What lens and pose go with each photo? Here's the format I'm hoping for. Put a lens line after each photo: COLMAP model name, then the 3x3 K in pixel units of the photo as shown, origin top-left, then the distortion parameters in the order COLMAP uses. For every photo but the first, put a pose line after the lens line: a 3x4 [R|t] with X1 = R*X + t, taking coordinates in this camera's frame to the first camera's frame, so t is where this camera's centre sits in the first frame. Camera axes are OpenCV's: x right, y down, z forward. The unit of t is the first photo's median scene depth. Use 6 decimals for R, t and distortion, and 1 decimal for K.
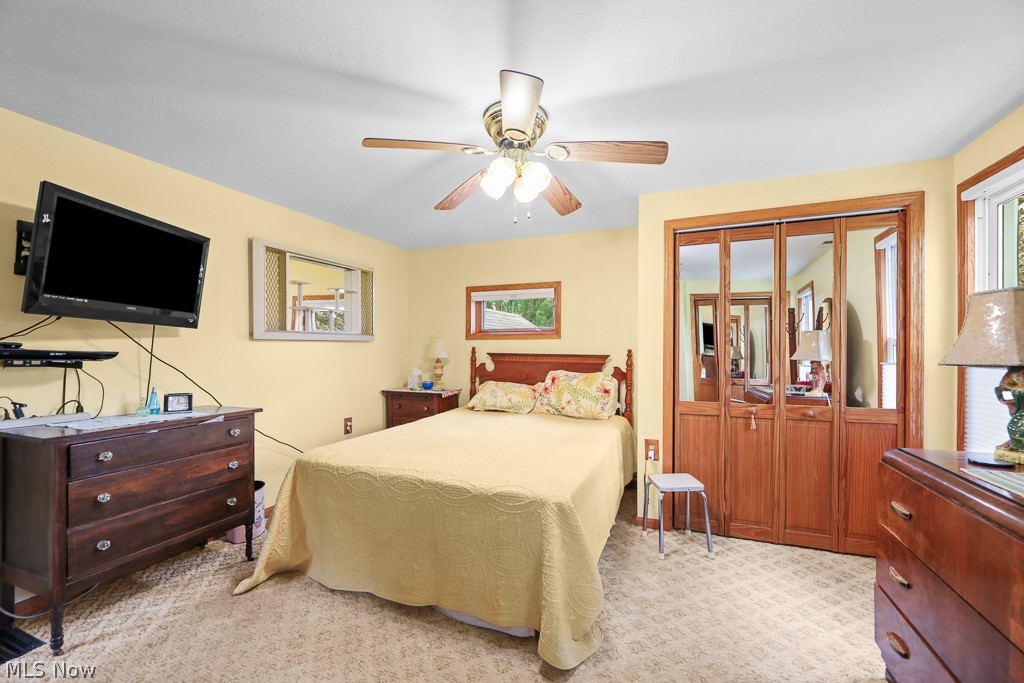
lens RADIAL K [[426.1, 0, 513.7], [0, 426.1, 351.4], [0, 0, 1]] dist [-0.004319, -0.000146]
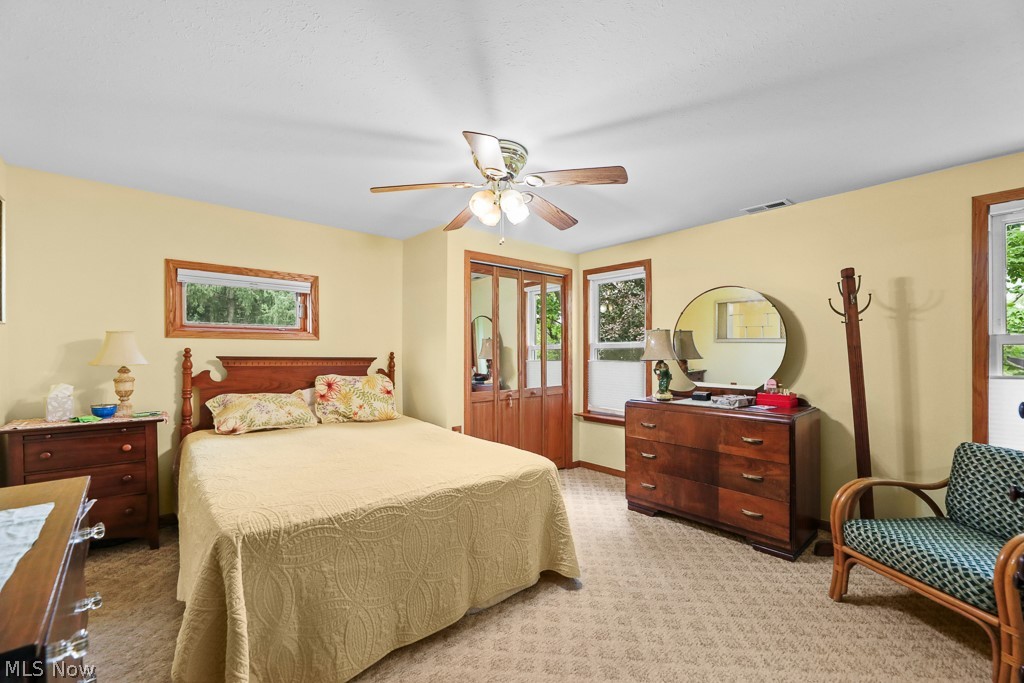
lens RADIAL K [[426.1, 0, 513.7], [0, 426.1, 351.4], [0, 0, 1]] dist [-0.004319, -0.000146]
pose [[0.449436, 0.000720, 0.893312, -0.567306], [-0.000676, 1.000000, -0.000466, -0.006197], [-0.893312, -0.000394, 0.449436, 0.247795]]
